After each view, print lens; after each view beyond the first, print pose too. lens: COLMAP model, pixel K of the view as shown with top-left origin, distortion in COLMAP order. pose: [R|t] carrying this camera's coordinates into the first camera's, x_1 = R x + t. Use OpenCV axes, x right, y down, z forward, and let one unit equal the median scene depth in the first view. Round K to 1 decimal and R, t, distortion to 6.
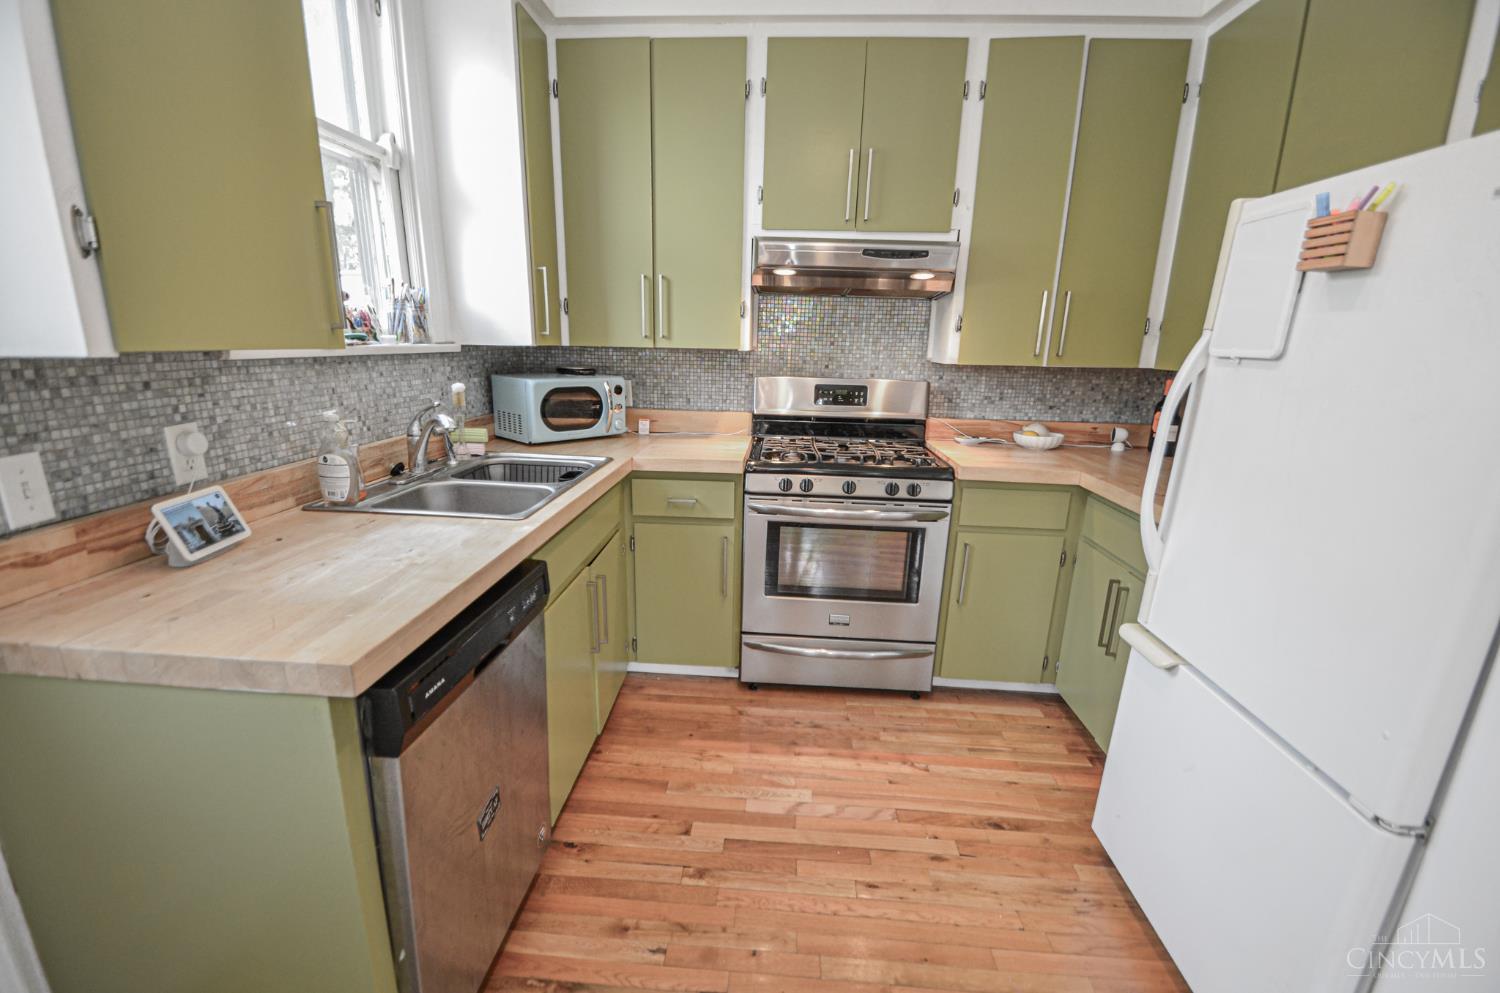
lens RADIAL K [[649.0, 0, 741.0], [0, 649.0, 521.6], [0, 0, 1]] dist [0.012515, -0.017575]
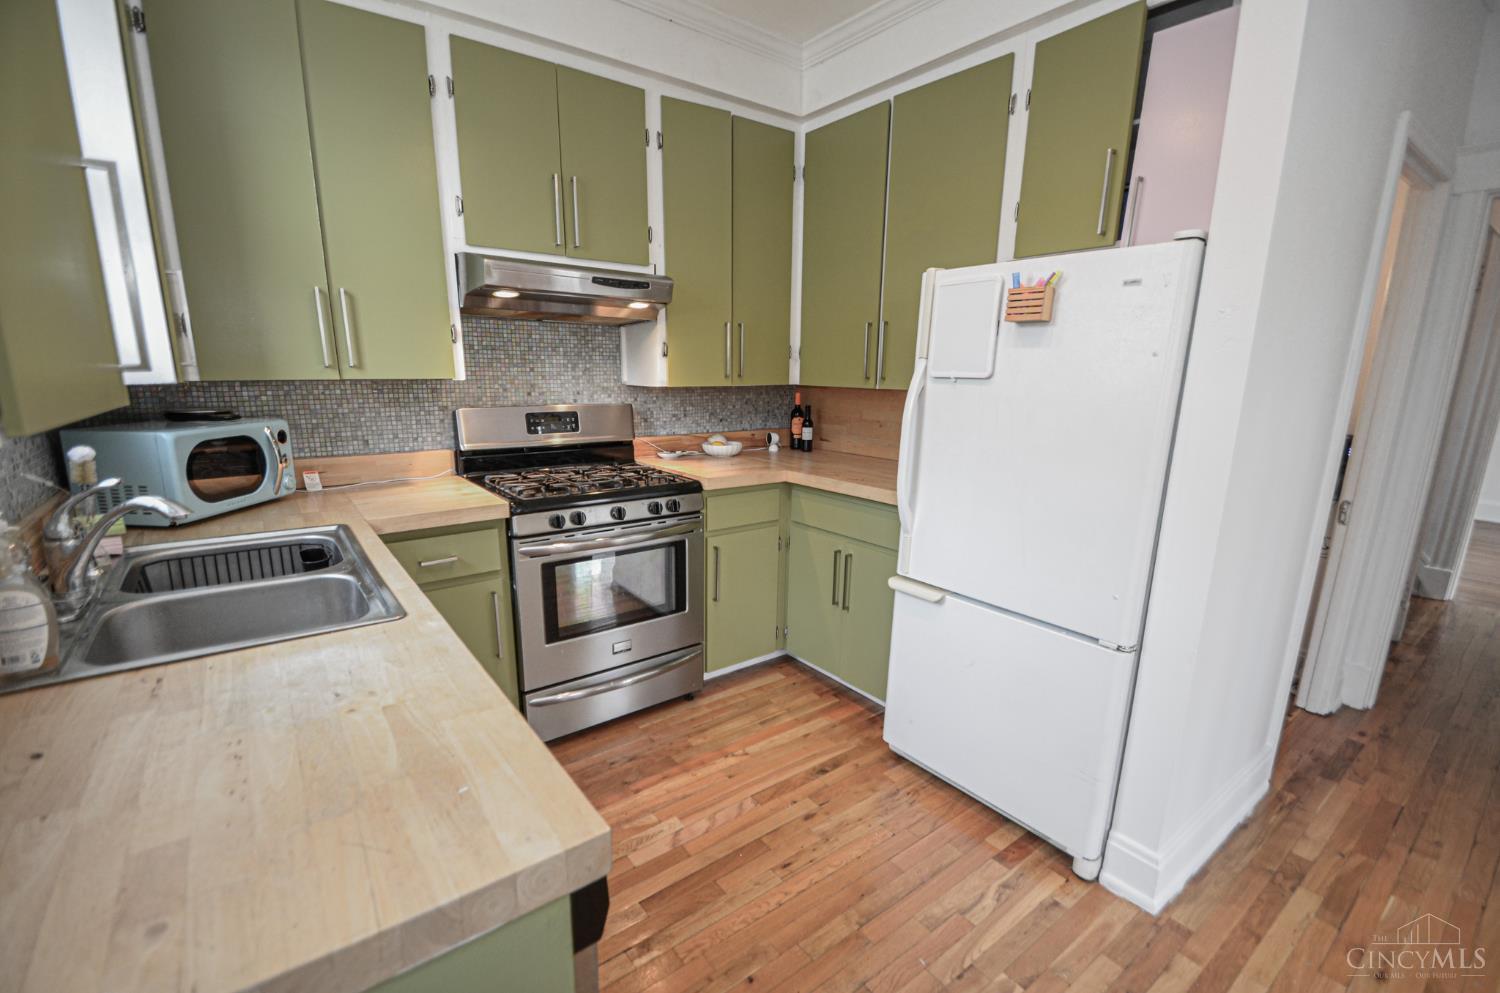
lens RADIAL K [[649.0, 0, 741.0], [0, 649.0, 521.6], [0, 0, 1]] dist [0.012515, -0.017575]
pose [[0.758870, -0.167281, 0.629391, -0.313224], [0.183692, 0.982187, 0.039567, -0.044011], [-0.624799, 0.085588, 0.776081, 0.106873]]
